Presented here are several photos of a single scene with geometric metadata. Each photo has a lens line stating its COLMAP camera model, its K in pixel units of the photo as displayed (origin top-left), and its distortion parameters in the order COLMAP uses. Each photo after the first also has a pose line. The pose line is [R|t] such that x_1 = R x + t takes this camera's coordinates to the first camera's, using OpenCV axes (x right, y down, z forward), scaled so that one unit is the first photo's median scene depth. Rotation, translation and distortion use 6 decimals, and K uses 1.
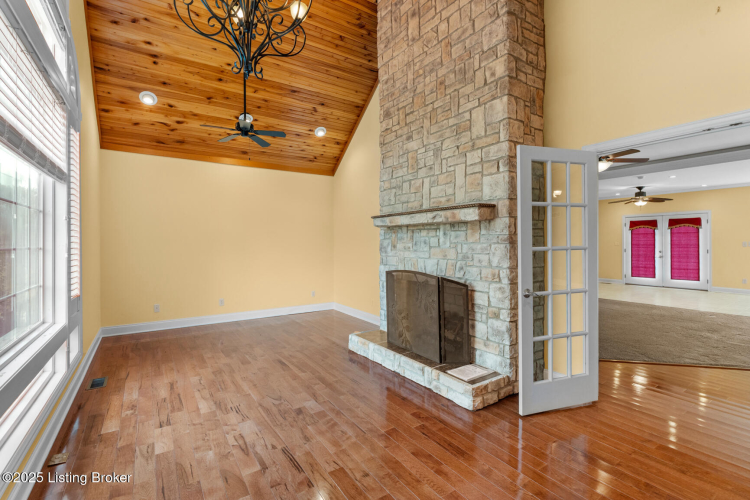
lens RADIAL K [[339.3, 0, 371.7], [0, 339.3, 244.2], [0, 0, 1]] dist [-0.003965, 0.000315]
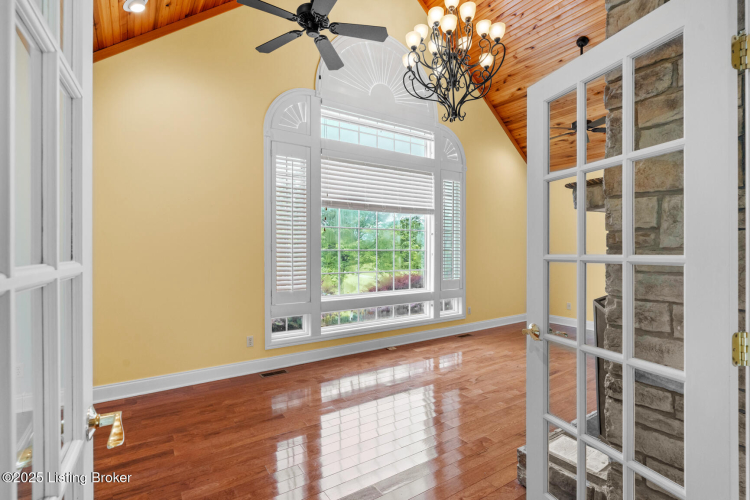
lens RADIAL K [[363.4, 0, 375.1], [0, 363.4, 248.6], [0, 0, 1]] dist [0.002074, 0.000142]
pose [[0.010116, 0.003974, -0.999941, 0.946477], [-0.002296, 0.999990, 0.003951, -0.003885], [0.999946, 0.002256, 0.010125, 0.604769]]
